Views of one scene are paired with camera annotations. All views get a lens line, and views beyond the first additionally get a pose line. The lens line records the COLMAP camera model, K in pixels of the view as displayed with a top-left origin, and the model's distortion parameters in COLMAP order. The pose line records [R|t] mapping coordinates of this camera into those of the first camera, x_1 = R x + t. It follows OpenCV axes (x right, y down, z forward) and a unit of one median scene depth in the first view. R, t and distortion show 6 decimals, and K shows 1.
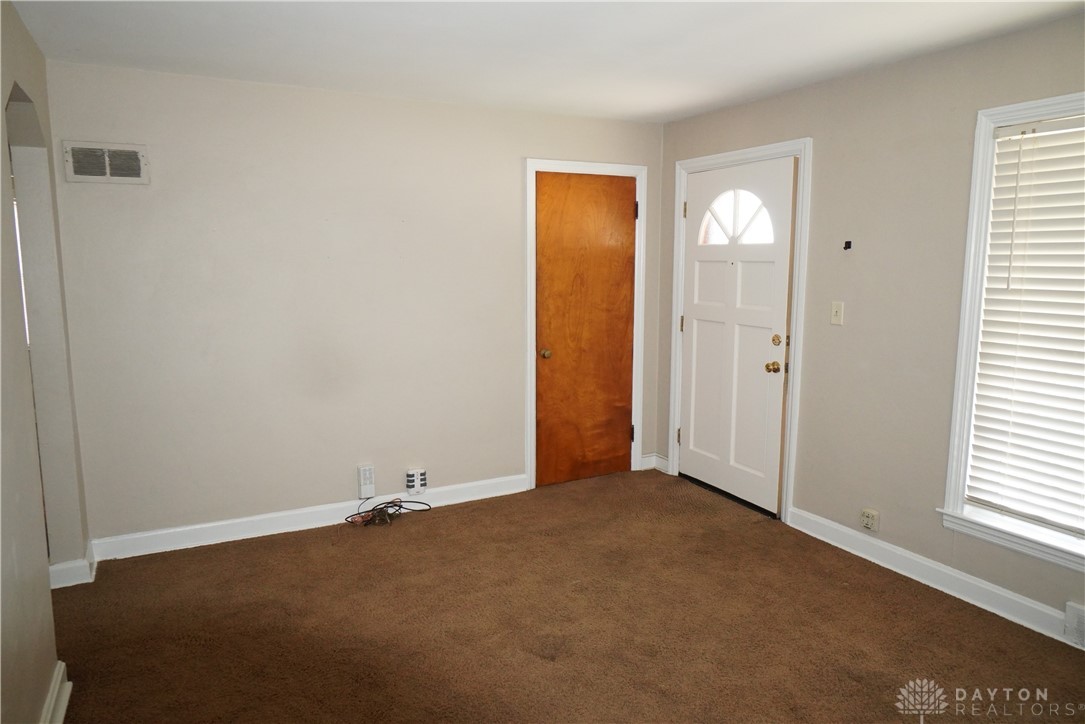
lens RADIAL K [[706.8, 0, 544.0], [0, 706.8, 362.9], [0, 0, 1]] dist [-0.003757, -0.000720]
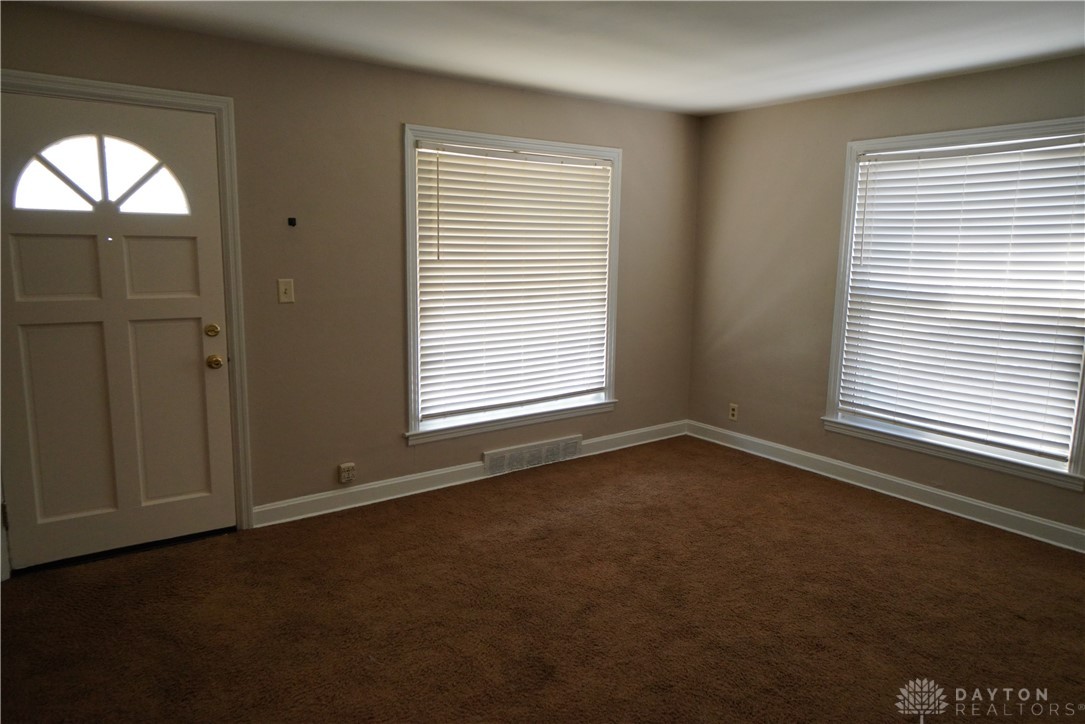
lens RADIAL K [[706.8, 0, 540.0], [0, 706.8, 359.5], [0, 0, 1]] dist [-0.003757, -0.000720]
pose [[-0.147875, -0.162392, 0.975583, -0.569216], [0.130658, 0.974574, 0.182029, -0.101901], [-0.980337, 0.154385, -0.122897, 0.725899]]
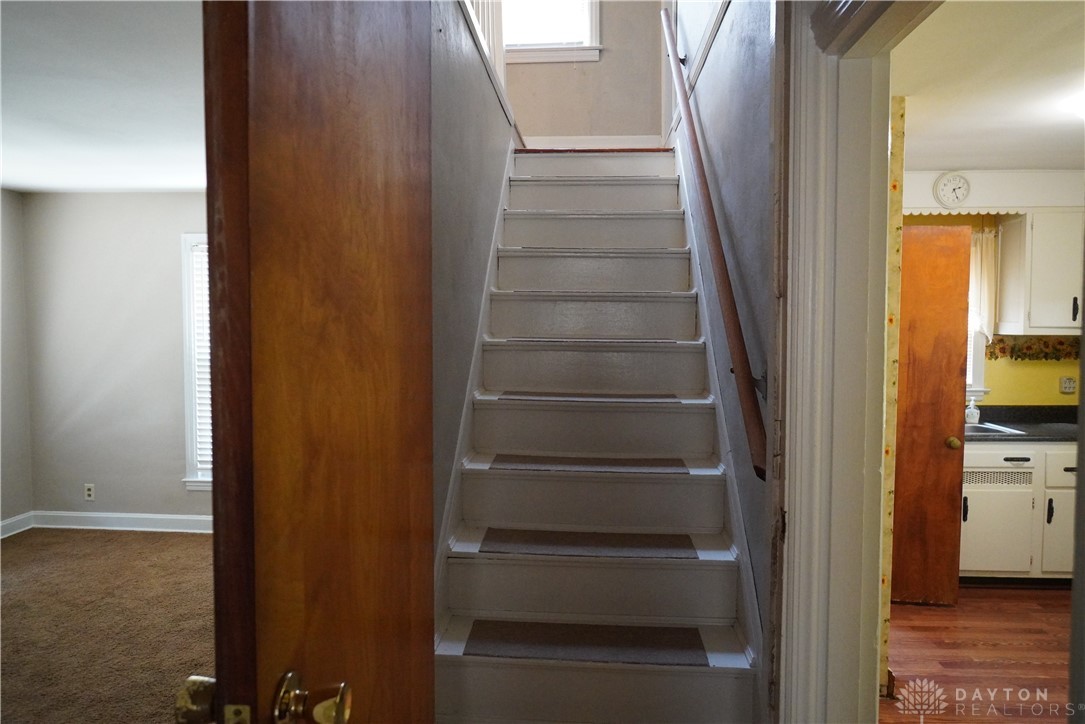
lens RADIAL K [[706.8, 0, 541.5], [0, 706.8, 361.5], [0, 0, 1]] dist [-0.003757, -0.000720]
pose [[-0.844853, -0.033076, 0.533976, -0.728486], [0.071778, 0.982056, 0.174398, -0.118589], [-0.530162, 0.185668, -0.827318, 0.808867]]
